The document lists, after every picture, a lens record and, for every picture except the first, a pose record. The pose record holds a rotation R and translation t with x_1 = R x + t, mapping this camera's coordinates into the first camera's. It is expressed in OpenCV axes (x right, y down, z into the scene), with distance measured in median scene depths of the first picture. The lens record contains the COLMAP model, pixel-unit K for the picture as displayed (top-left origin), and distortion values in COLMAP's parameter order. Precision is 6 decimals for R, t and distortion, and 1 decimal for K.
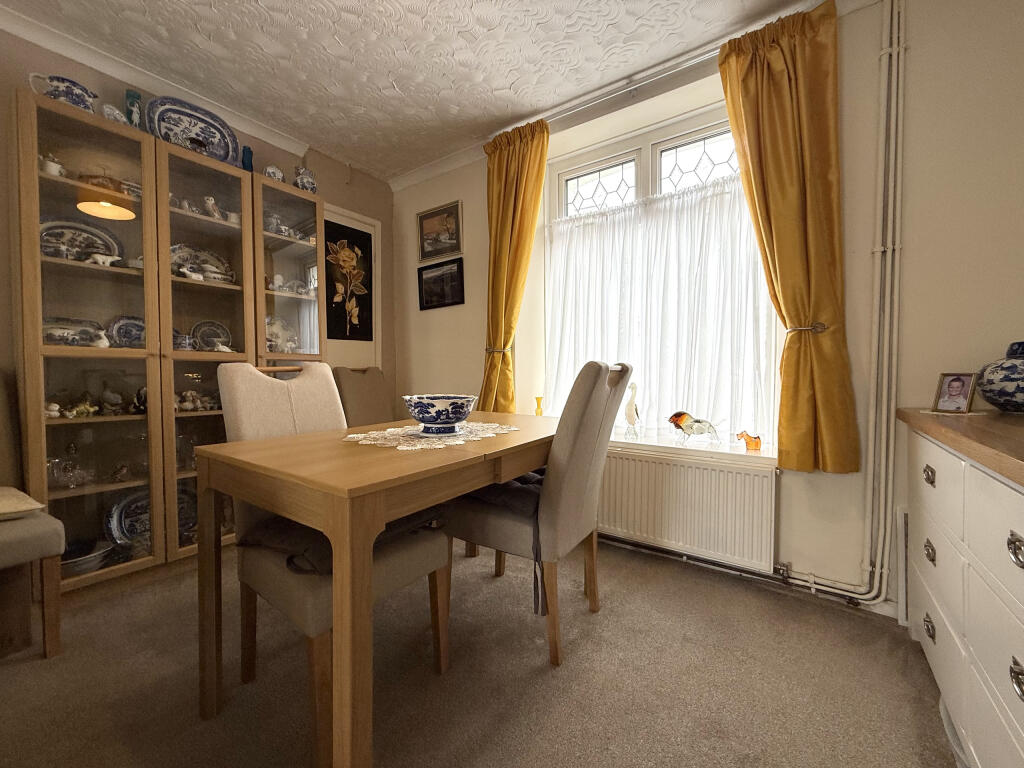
lens RADIAL K [[408.9, 0, 508.2], [0, 408.9, 382.9], [0, 0, 1]] dist [0.001227, -0.000025]
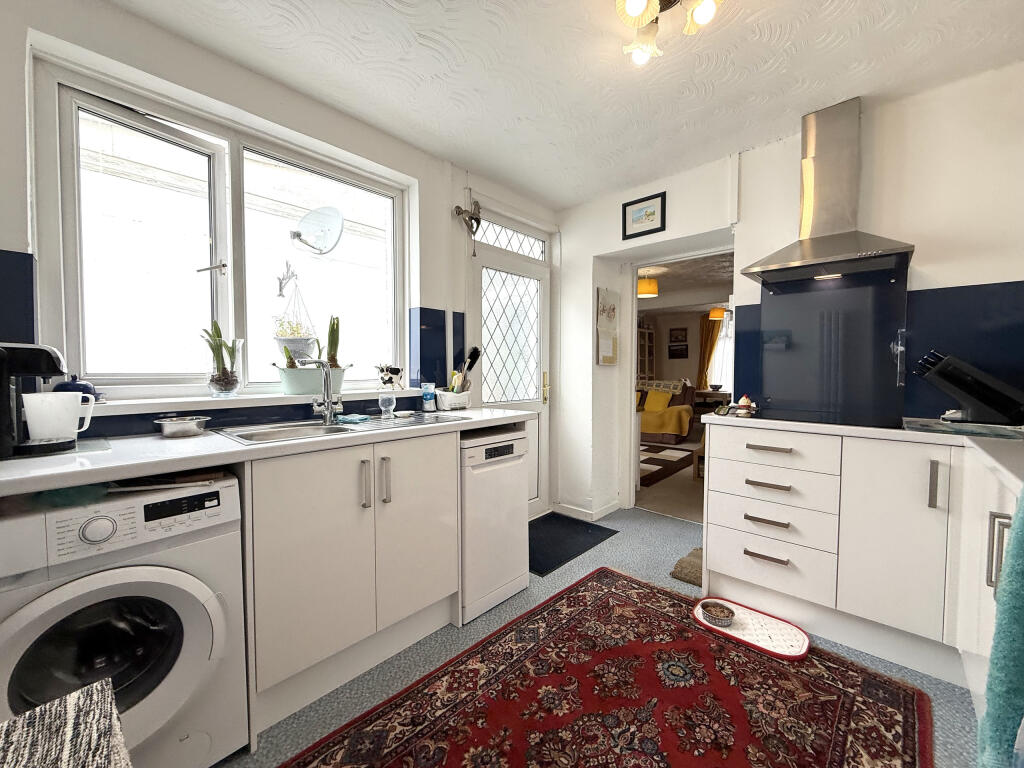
lens RADIAL K [[408.9, 0, 508.2], [0, 408.9, 382.9], [0, 0, 1]] dist [0.001227, -0.000025]
pose [[0.991894, 0.011262, -0.126565, -1.404852], [-0.011471, 0.999934, -0.000918, 0.030546], [0.126546, 0.002362, 0.991958, -3.050680]]
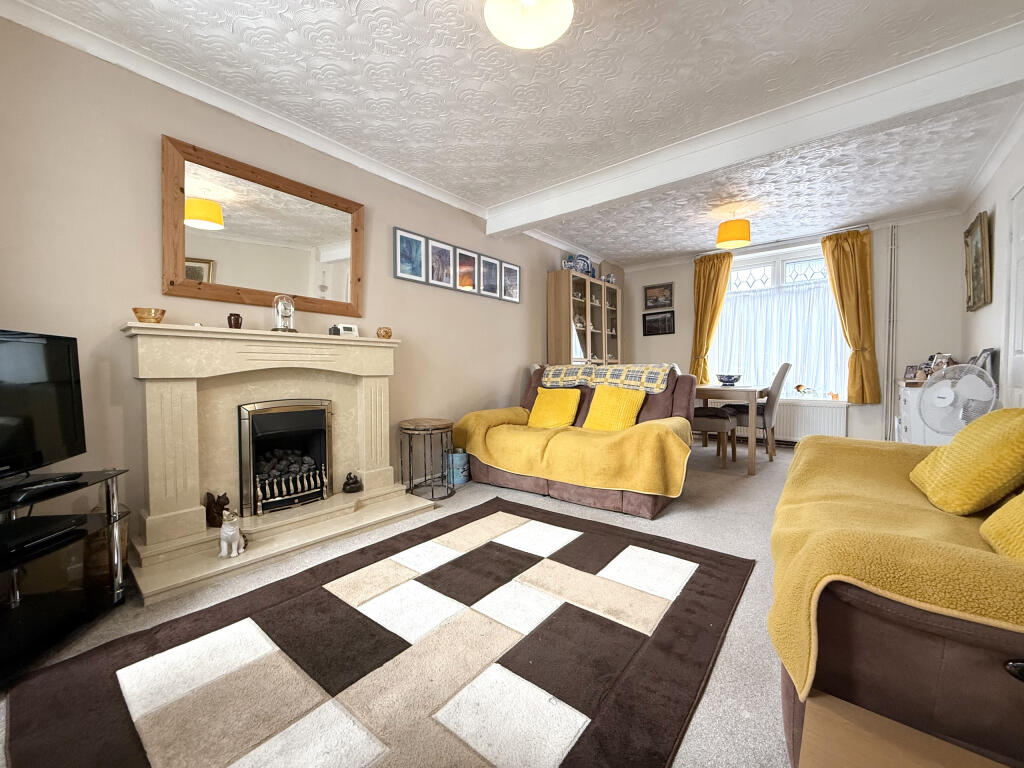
lens RADIAL K [[408.9, 0, 508.2], [0, 408.9, 382.9], [0, 0, 1]] dist [0.001227, -0.000025]
pose [[0.996094, 0.001603, -0.088281, -0.921127], [-0.002031, 0.999987, -0.004748, 0.070664], [0.088273, 0.004909, 0.996084, -1.303871]]
